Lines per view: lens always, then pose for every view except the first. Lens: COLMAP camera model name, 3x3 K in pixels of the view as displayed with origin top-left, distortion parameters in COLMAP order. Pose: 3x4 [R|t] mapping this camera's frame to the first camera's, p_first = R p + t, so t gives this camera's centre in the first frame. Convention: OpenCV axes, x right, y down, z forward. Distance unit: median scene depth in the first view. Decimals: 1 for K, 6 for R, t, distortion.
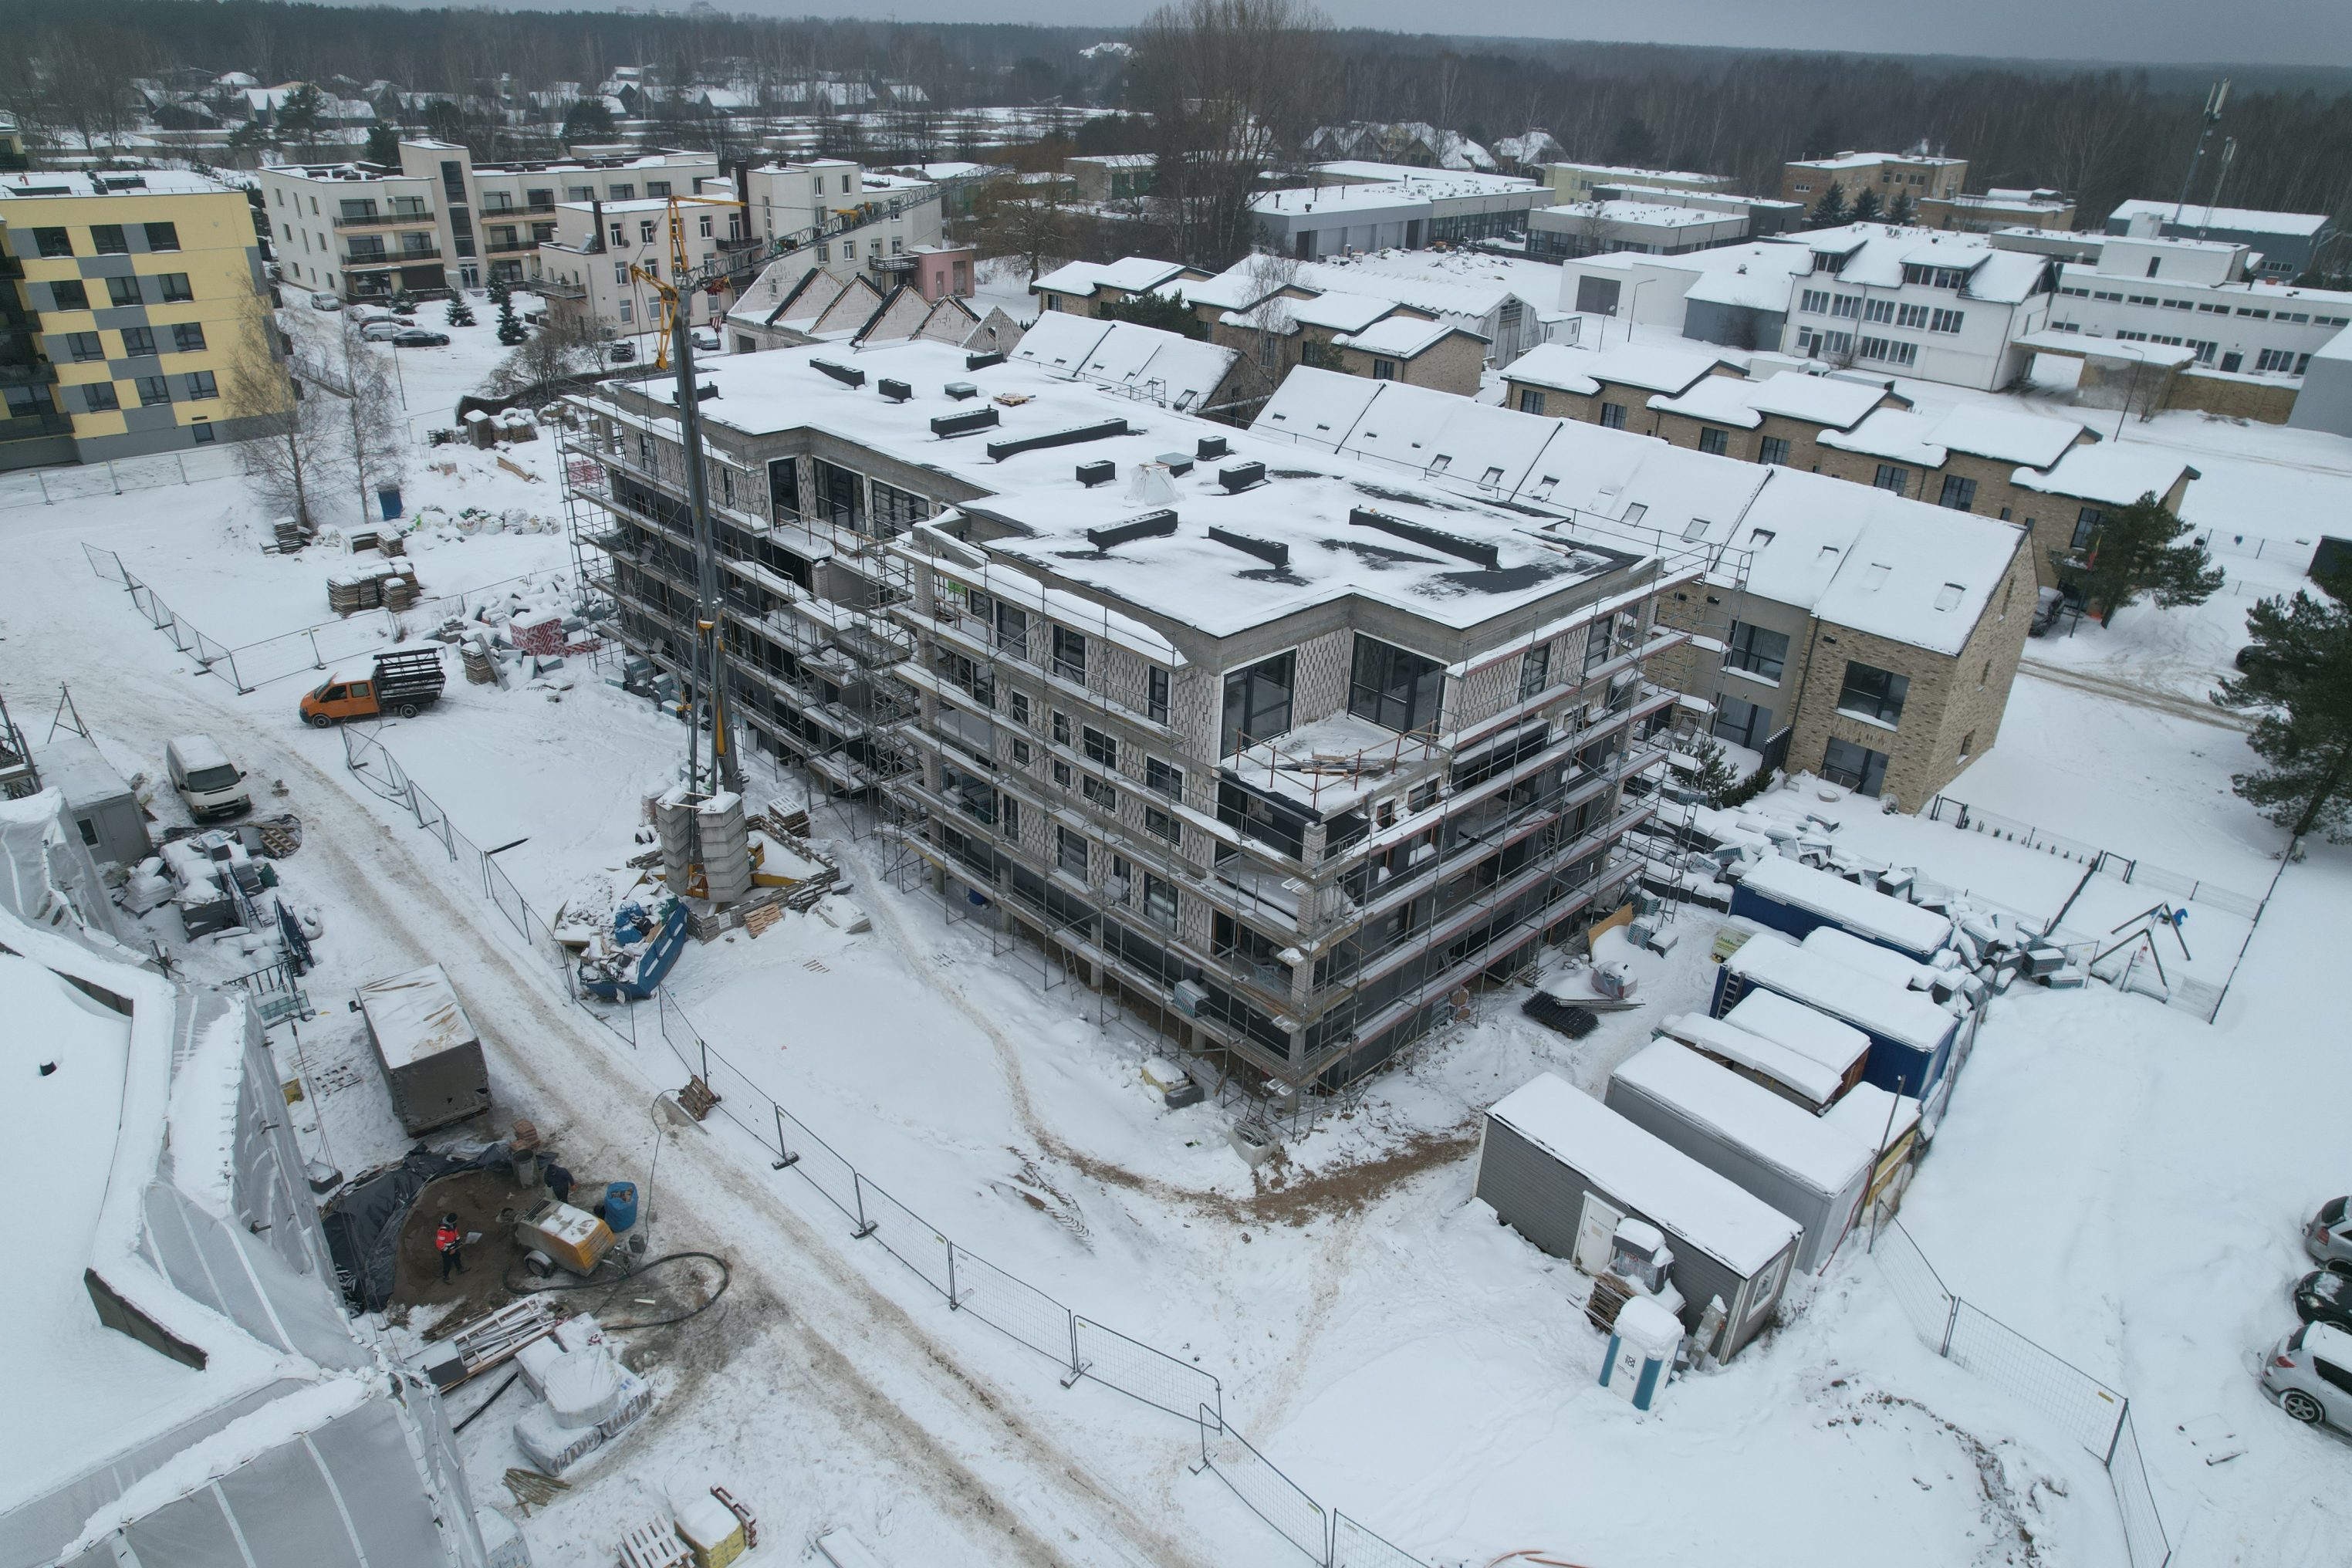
lens RADIAL K [[1516.2, 0, 1176.0], [0, 1516.2, 784.0], [0, 0, 1]] dist [-0.090230, 0.085558]
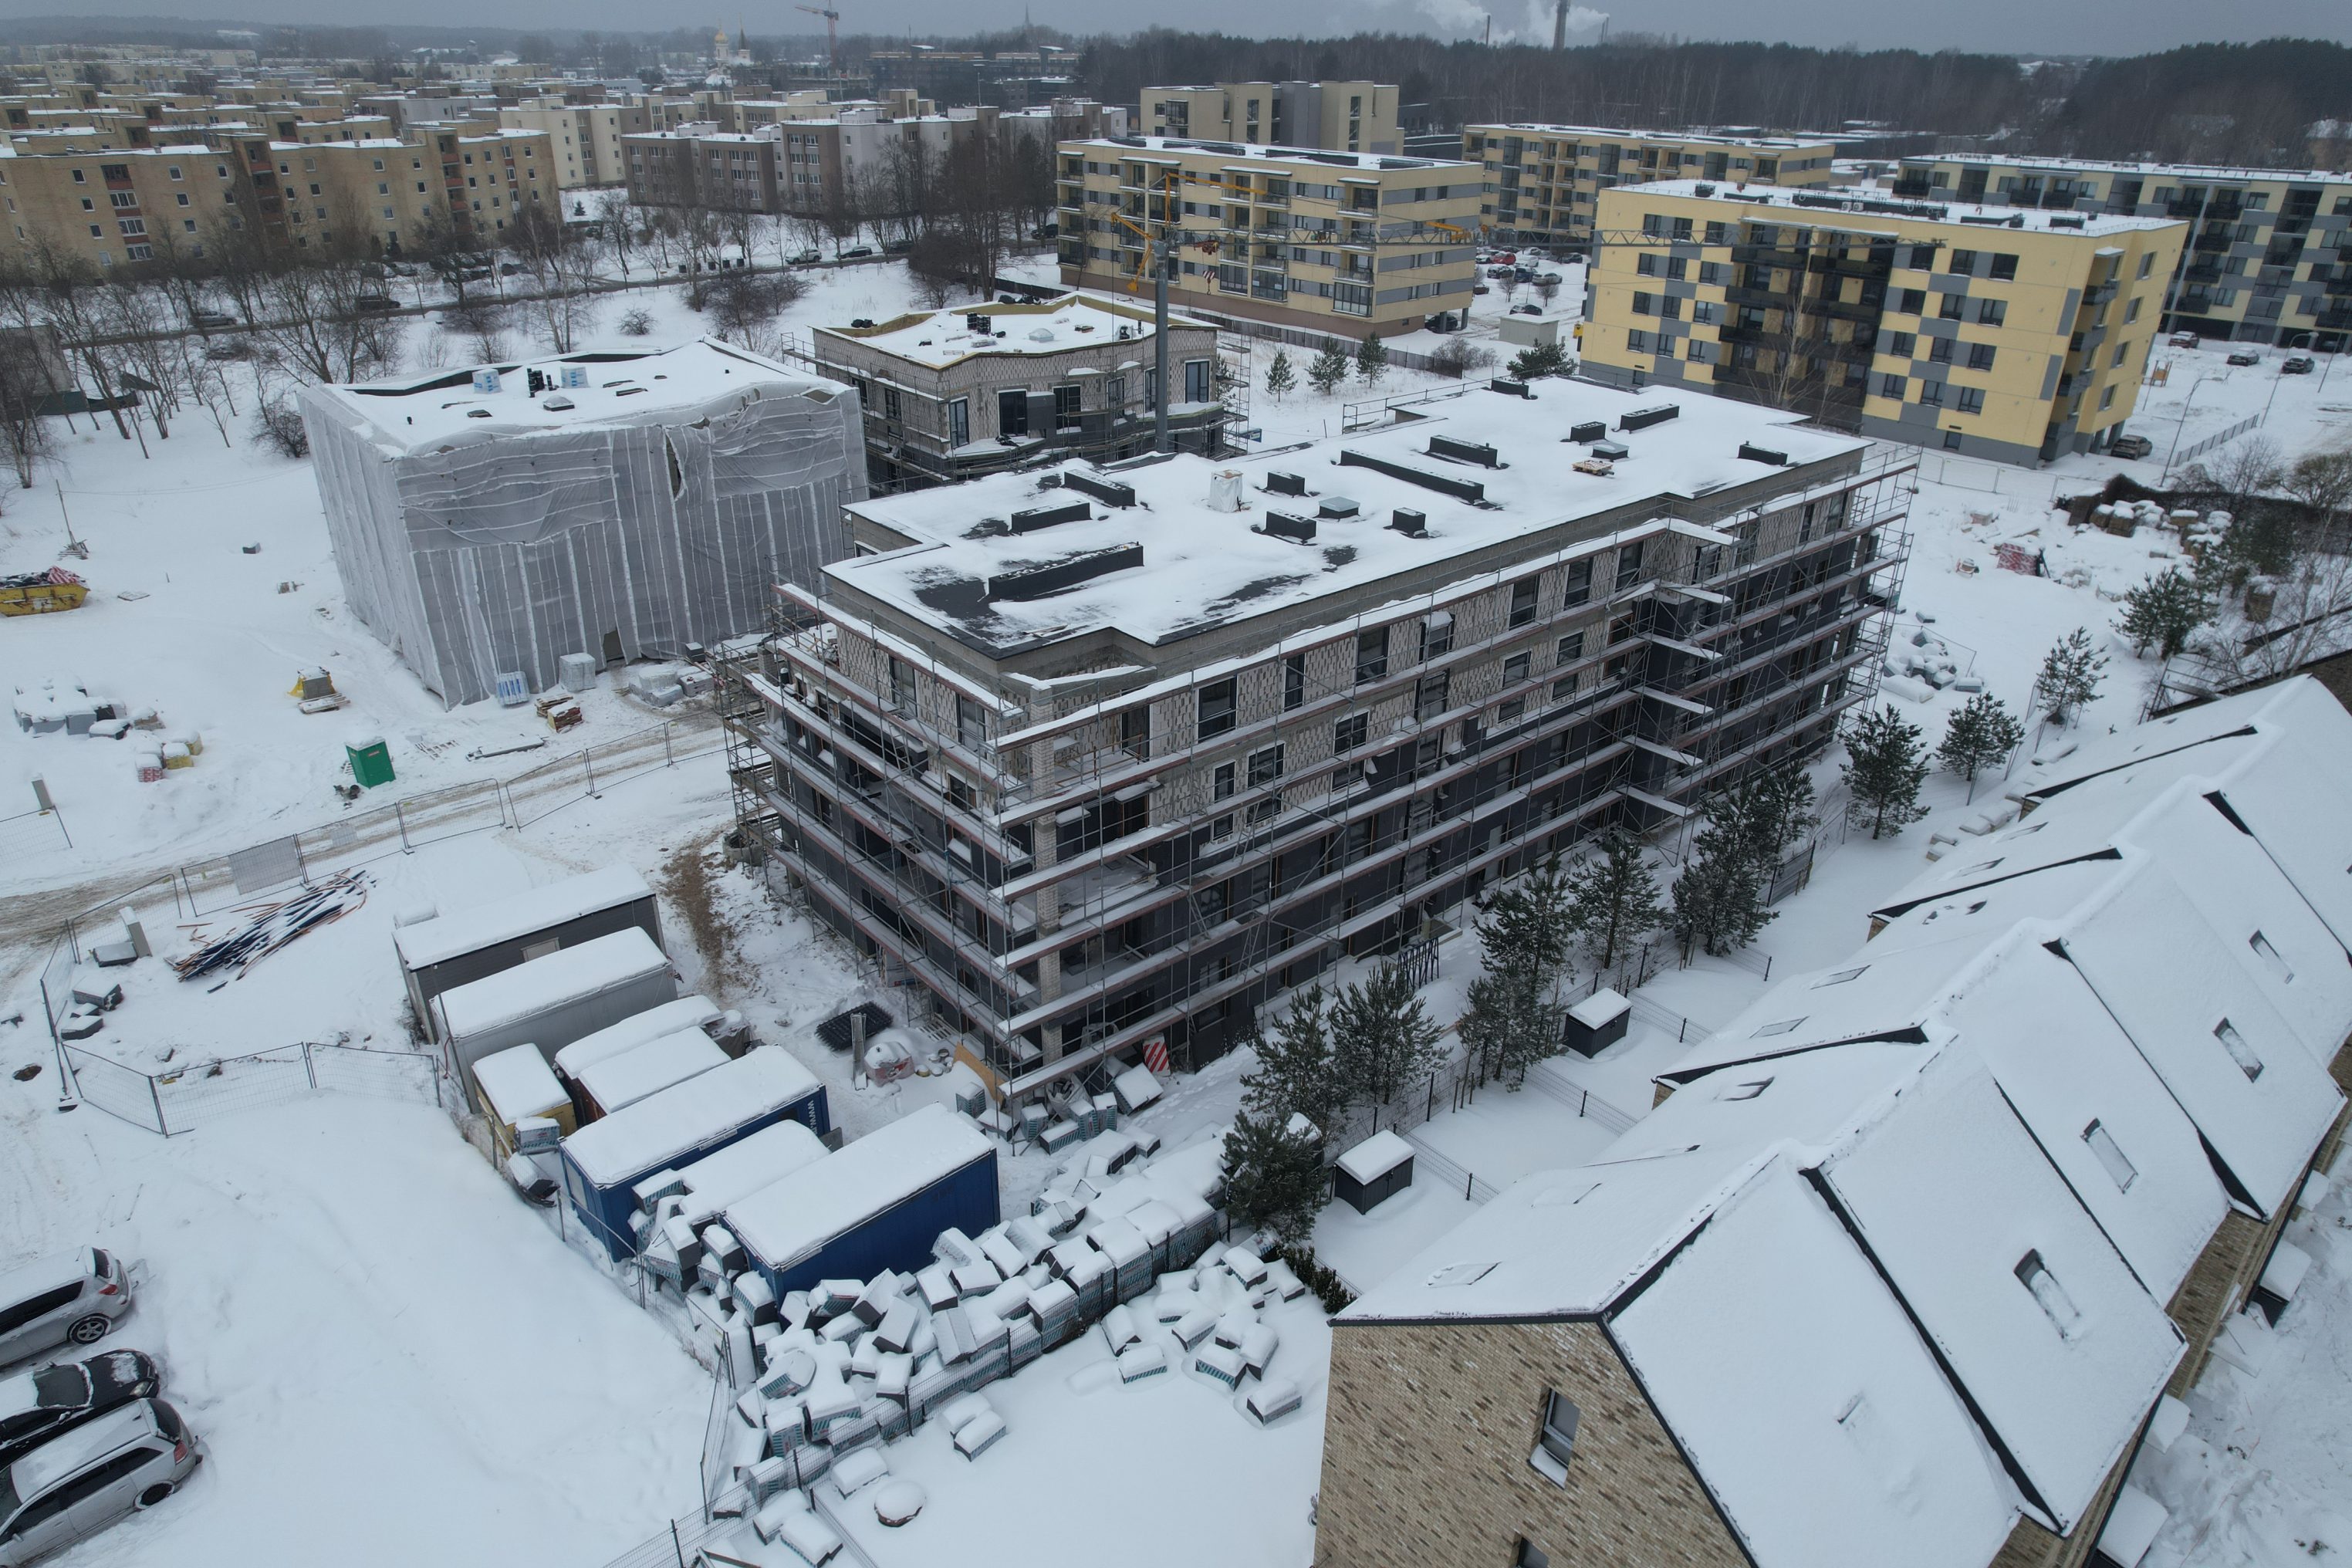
lens RADIAL K [[1516.2, 0, 1176.0], [0, 1516.2, 784.0], [0, 0, 1]] dist [-0.090230, 0.085558]
pose [[-0.068245, 0.423895, -0.903137, 0.370170], [-0.462302, 0.788756, 0.405143, -0.163587], [0.884093, 0.445171, 0.142139, 0.337137]]
